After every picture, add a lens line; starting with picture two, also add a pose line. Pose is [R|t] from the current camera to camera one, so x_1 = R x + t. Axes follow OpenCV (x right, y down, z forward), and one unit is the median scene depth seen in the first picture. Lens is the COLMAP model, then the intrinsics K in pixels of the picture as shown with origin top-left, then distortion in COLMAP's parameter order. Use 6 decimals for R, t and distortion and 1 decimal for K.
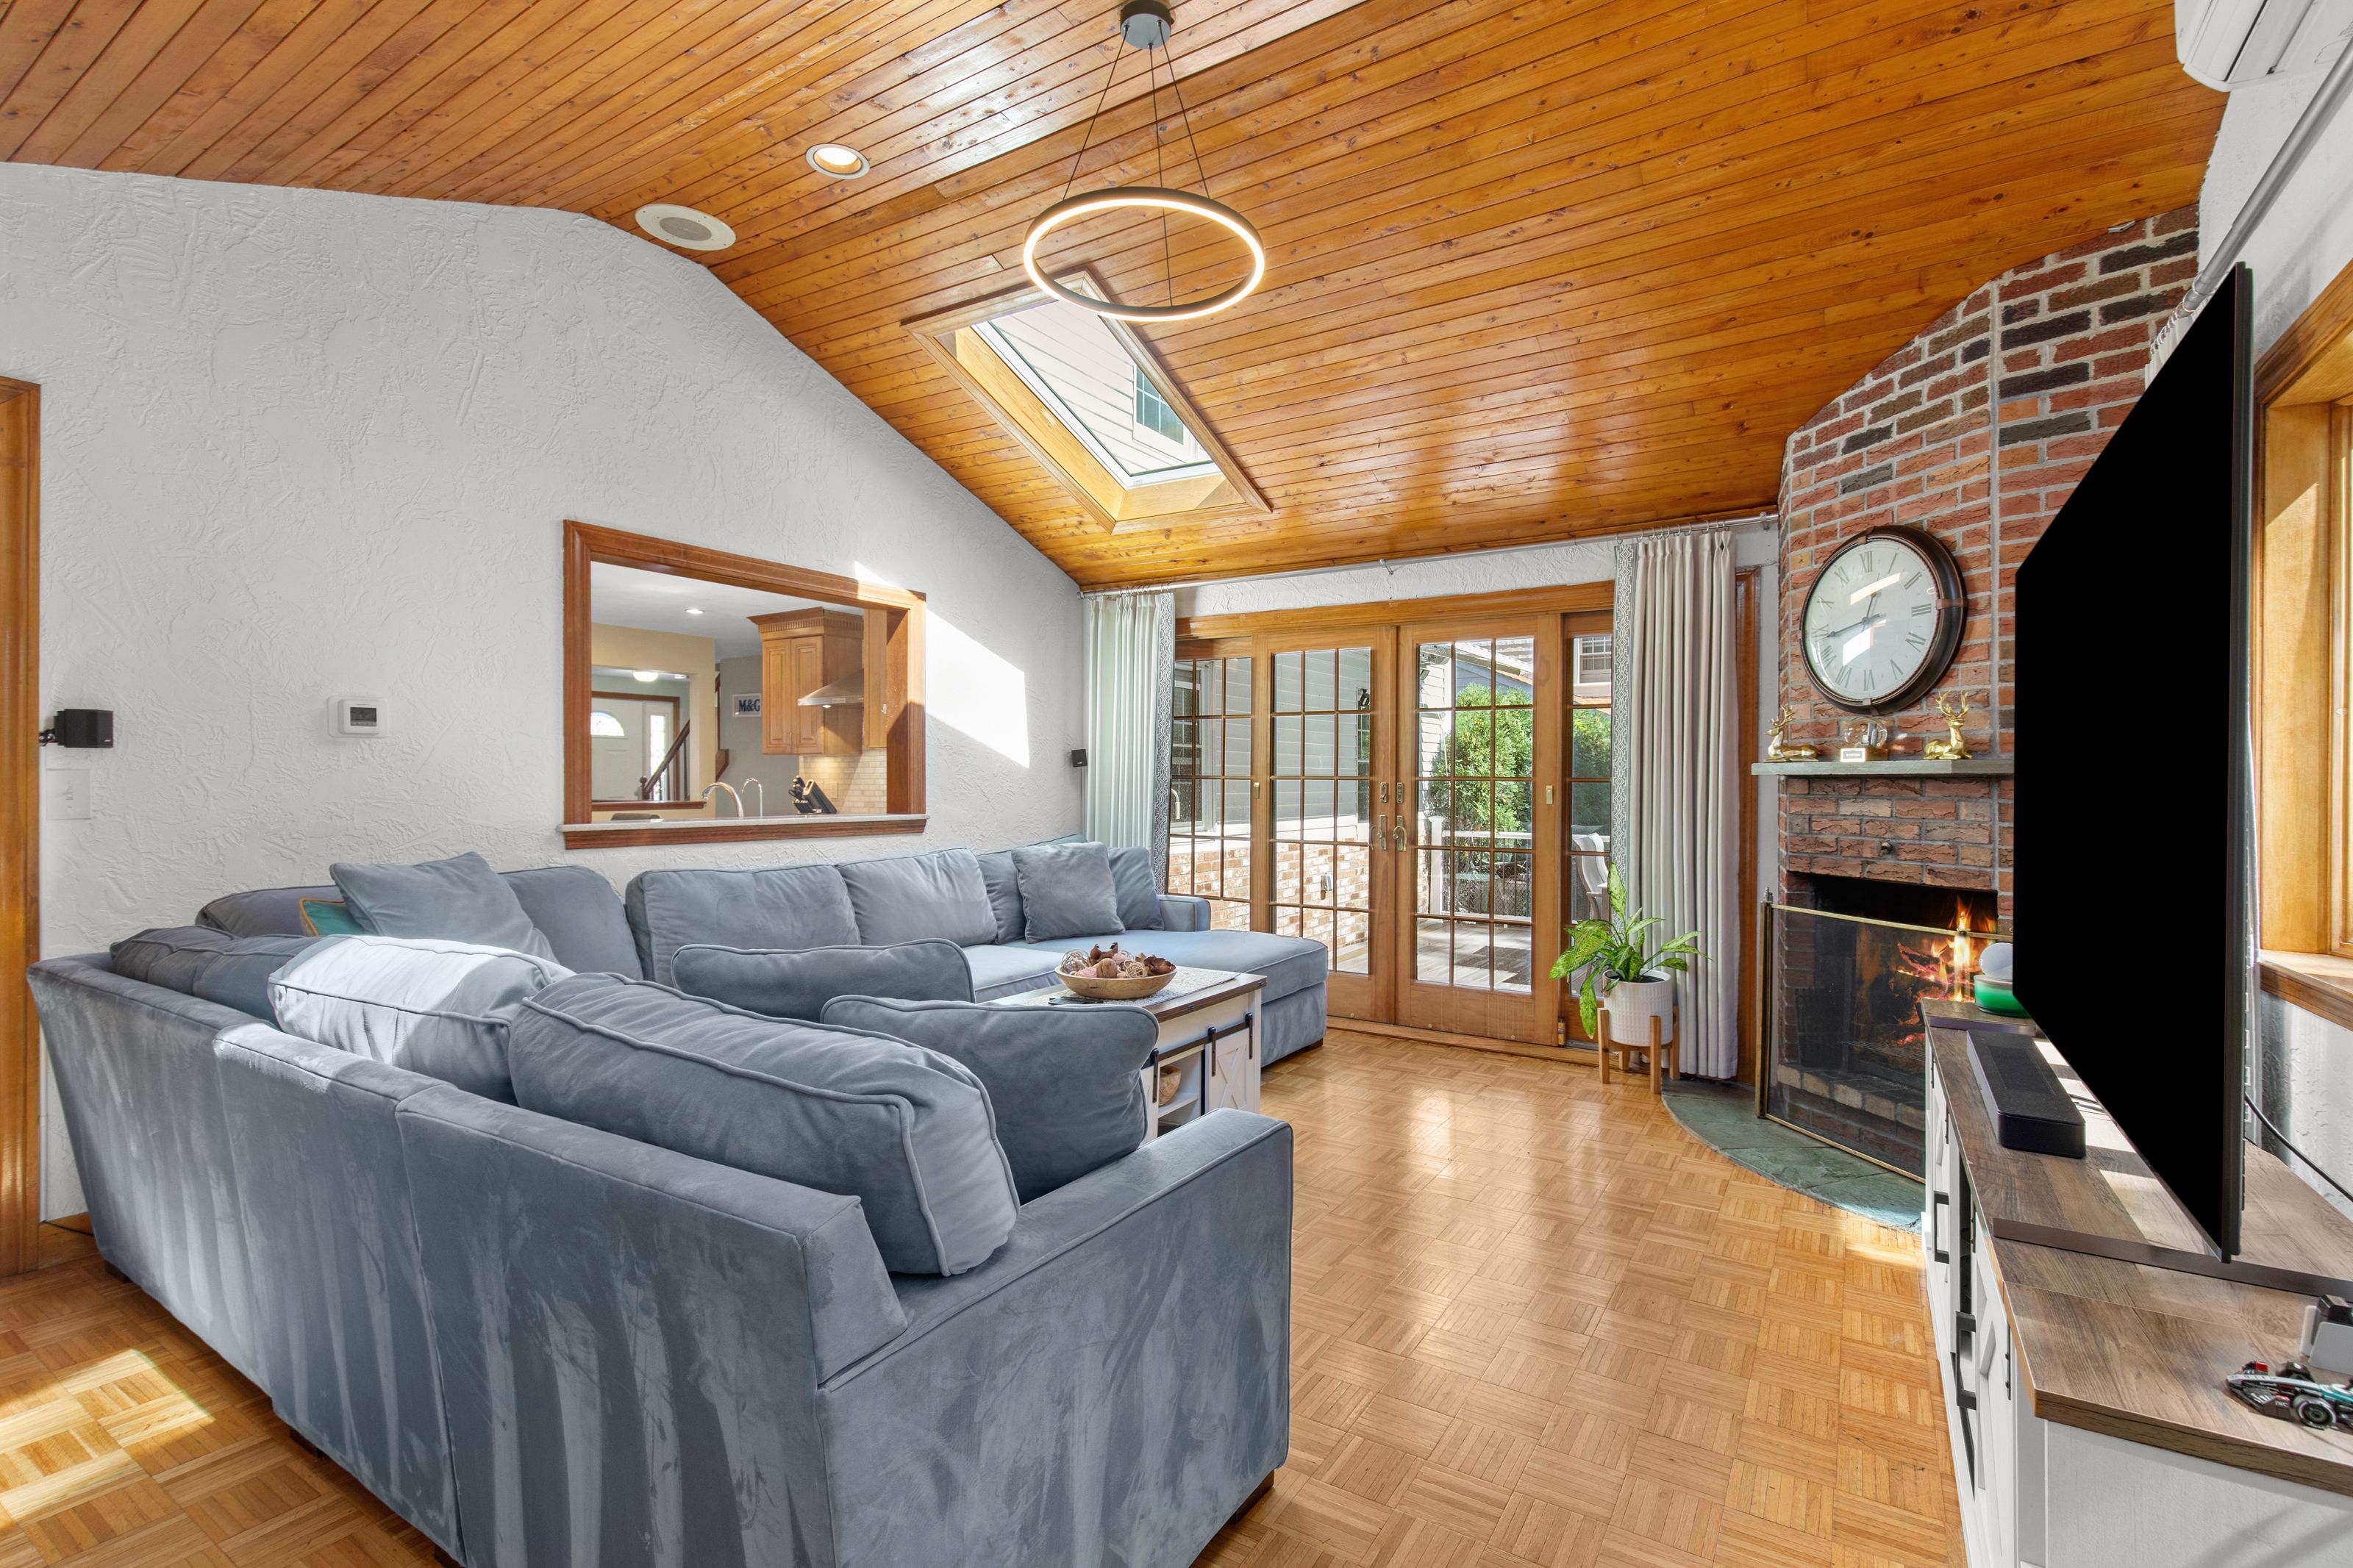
lens RADIAL K [[1069.6, 0, 1172.6], [0, 1069.6, 793.1], [0, 0, 1]] dist [0.001926, -0.000118]
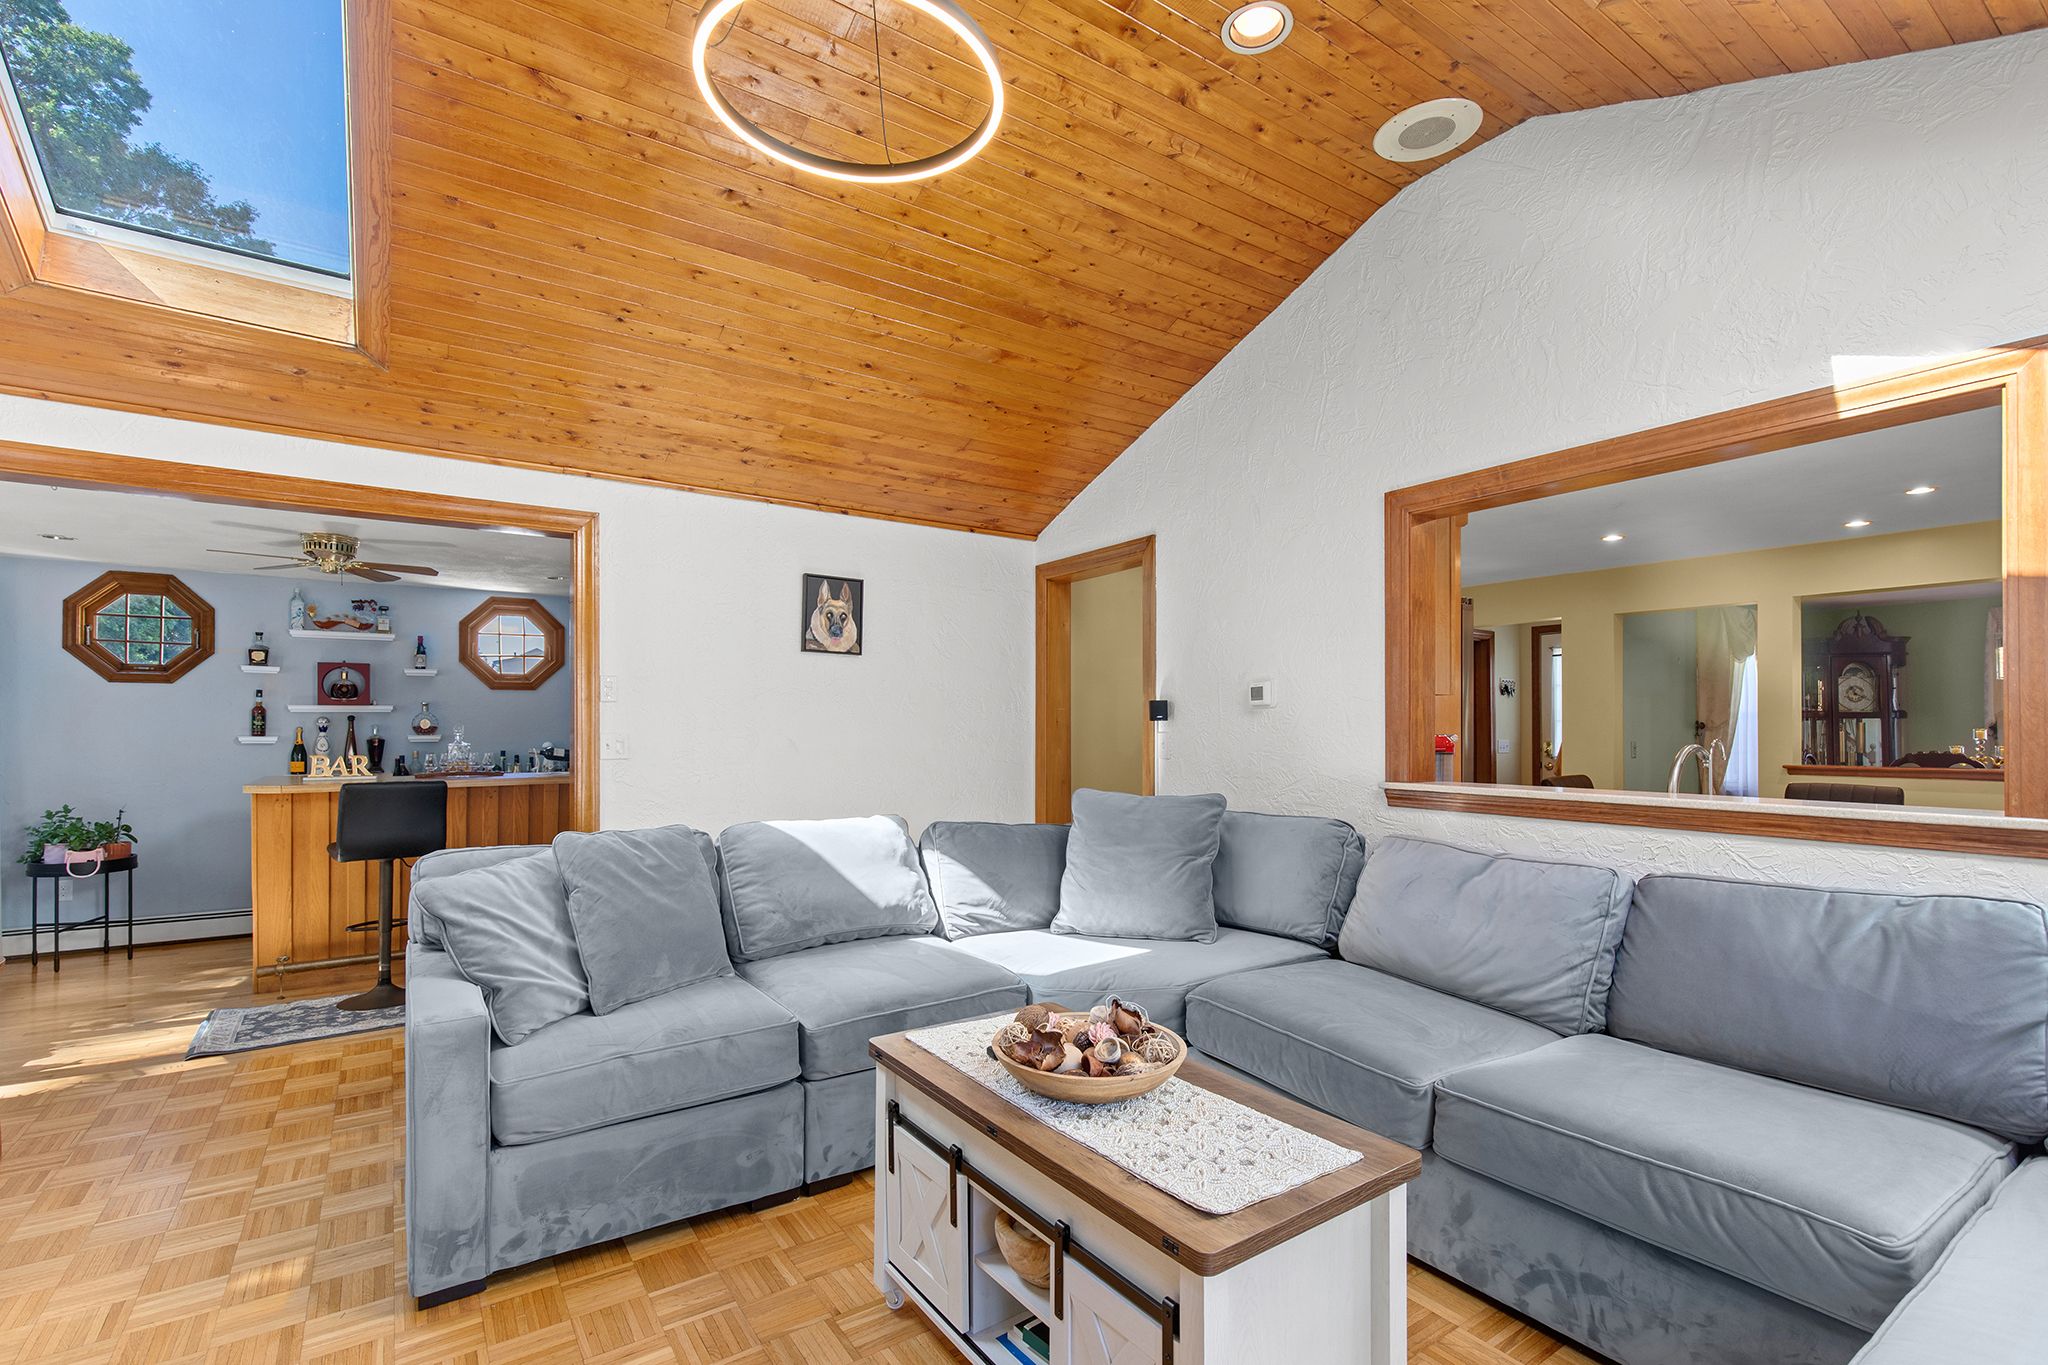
lens RADIAL K [[920.6, 0, 1023.4], [0, 920.6, 718.8], [0, 0, 1]] dist [0.003234, 0.000558]
pose [[-0.396438, -0.008101, -0.918026, 0.404896], [-0.004949, 0.999965, -0.006687, -0.025174], [0.918048, 0.001892, -0.396464, 1.026098]]
